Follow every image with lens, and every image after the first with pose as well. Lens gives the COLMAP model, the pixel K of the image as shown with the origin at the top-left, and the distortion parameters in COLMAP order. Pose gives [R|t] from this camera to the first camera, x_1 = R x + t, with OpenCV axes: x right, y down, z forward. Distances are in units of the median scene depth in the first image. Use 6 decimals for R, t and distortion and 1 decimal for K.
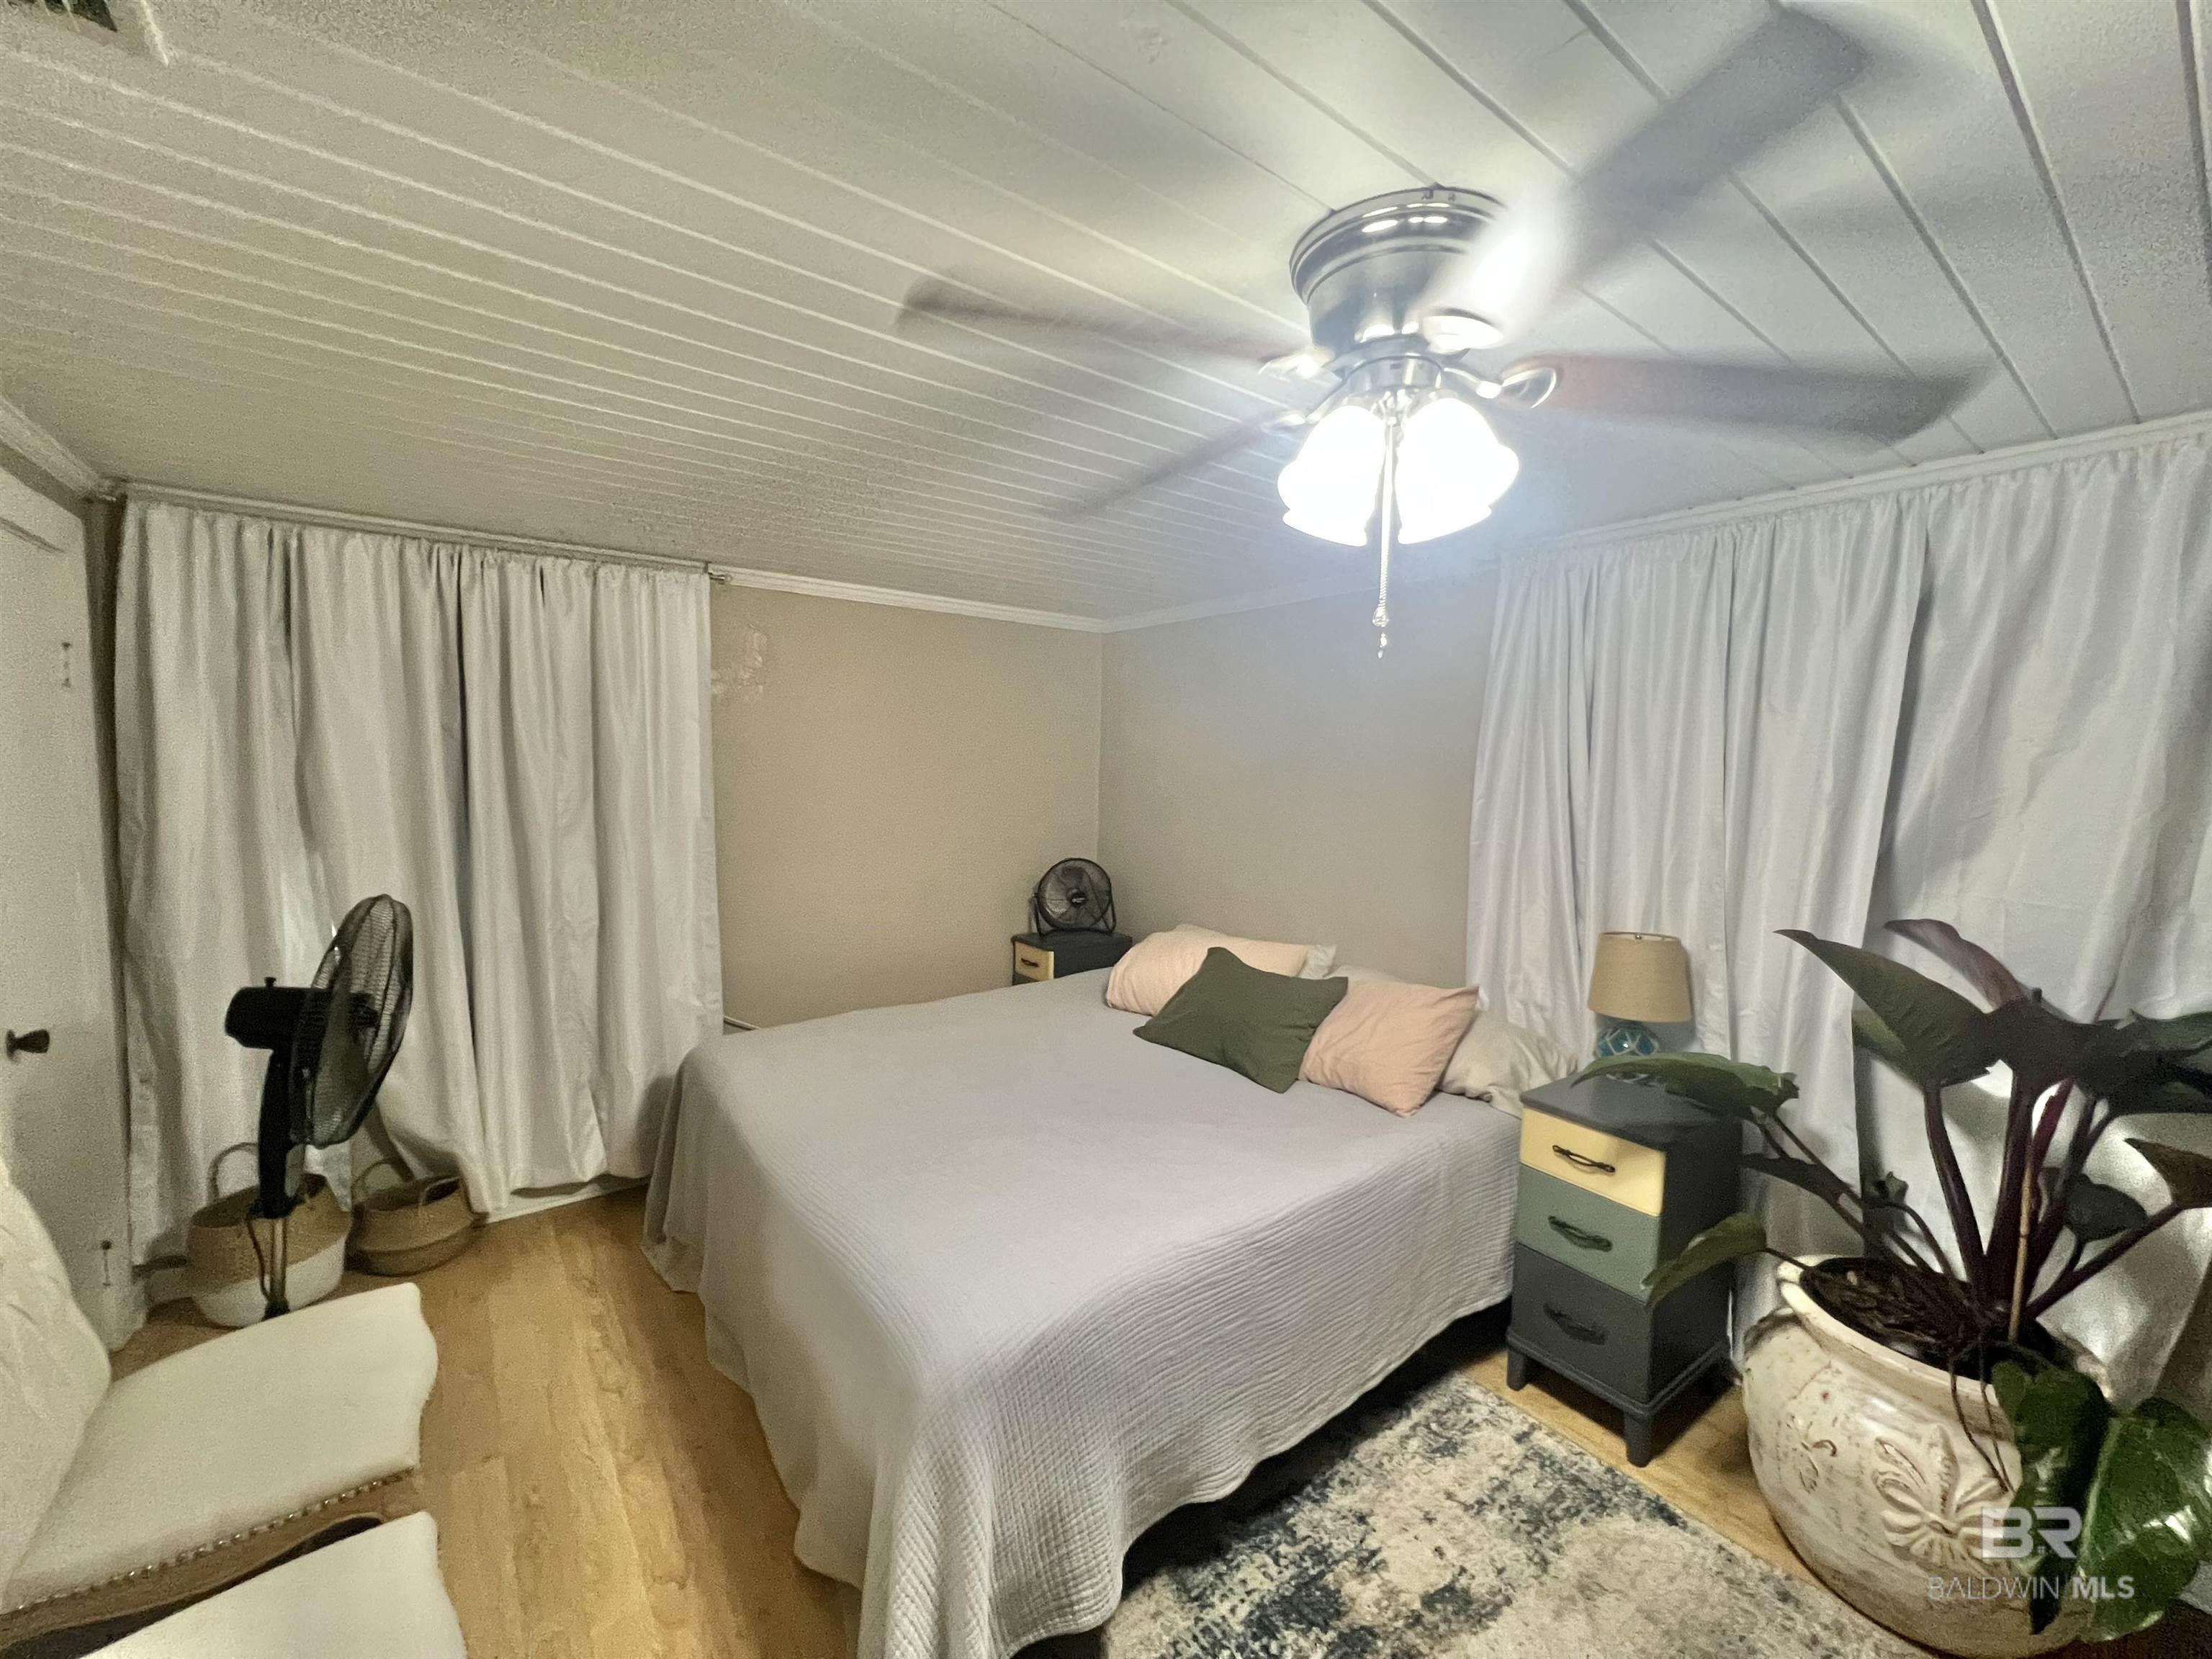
lens RADIAL K [[885.1, 0, 1101.2], [0, 885.1, 828.5], [0, 0, 1]] dist [-0.002384, 0.000289]
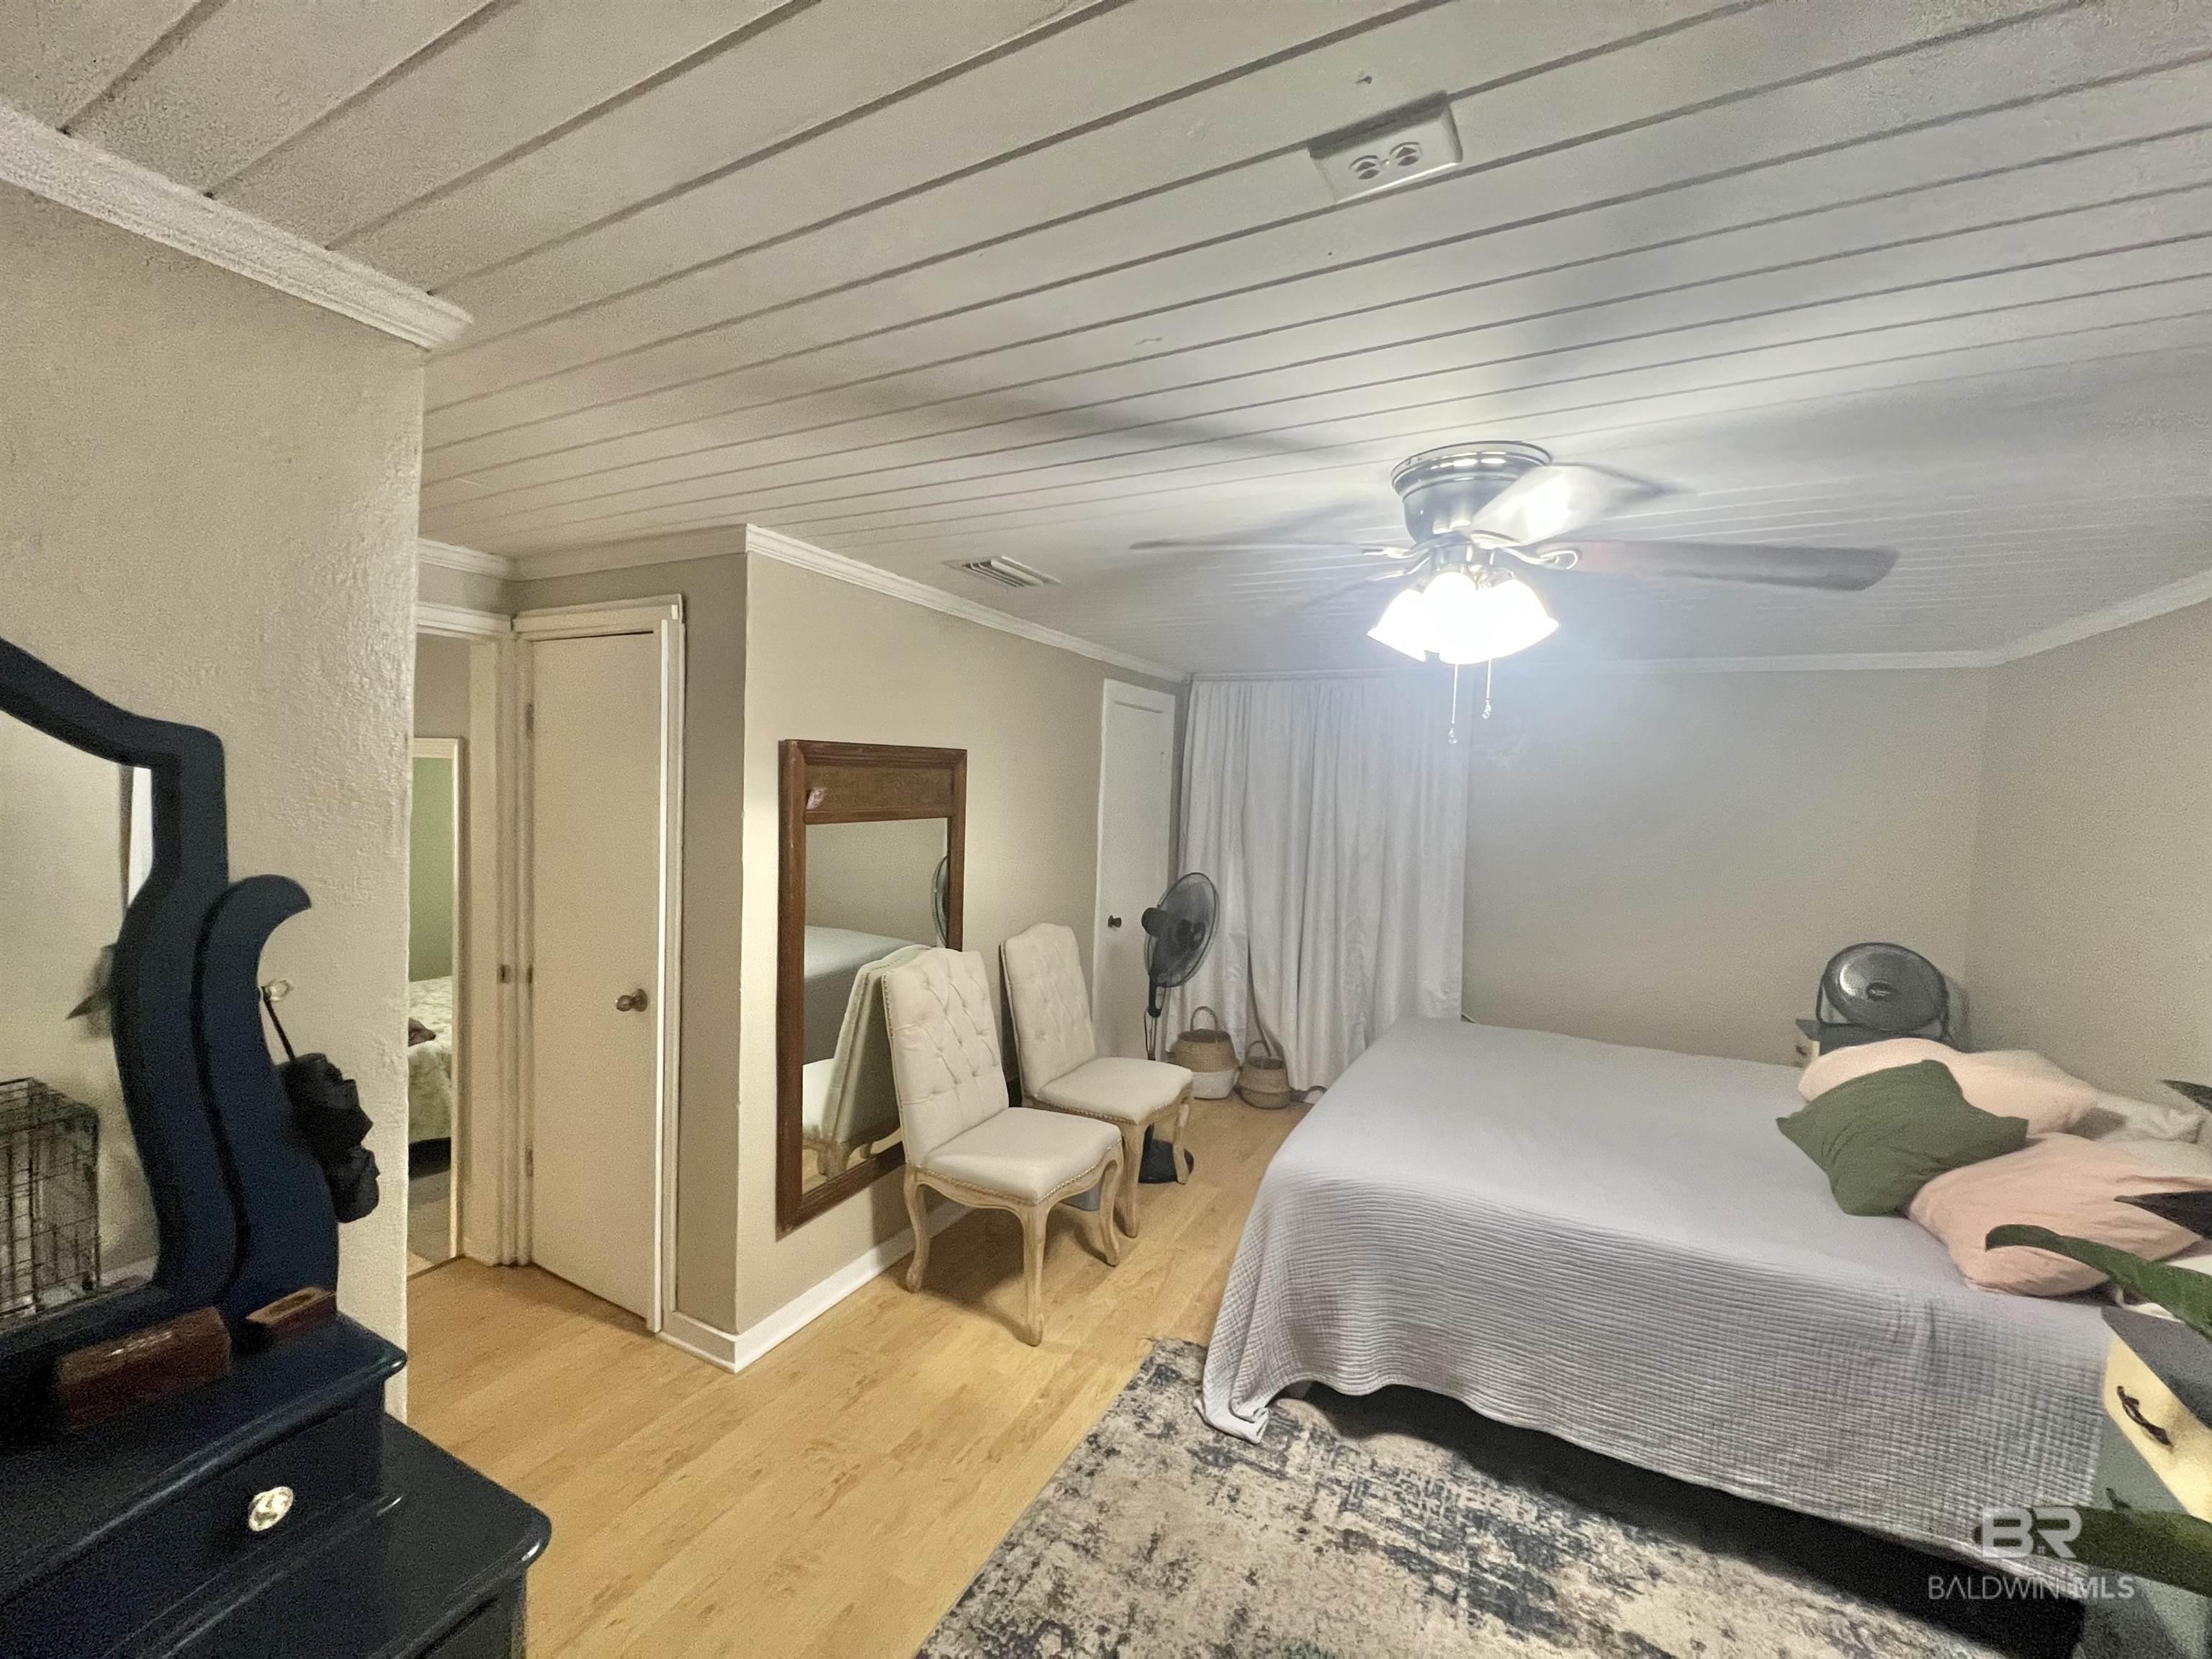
lens RADIAL K [[885.1, 0, 1101.2], [0, 885.1, 828.5], [0, 0, 1]] dist [-0.002384, 0.000289]
pose [[0.422851, 0.039041, -0.905358, 0.915367], [-0.095644, 0.995414, -0.001746, -0.003302], [0.901138, 0.087330, 0.424646, -0.071424]]
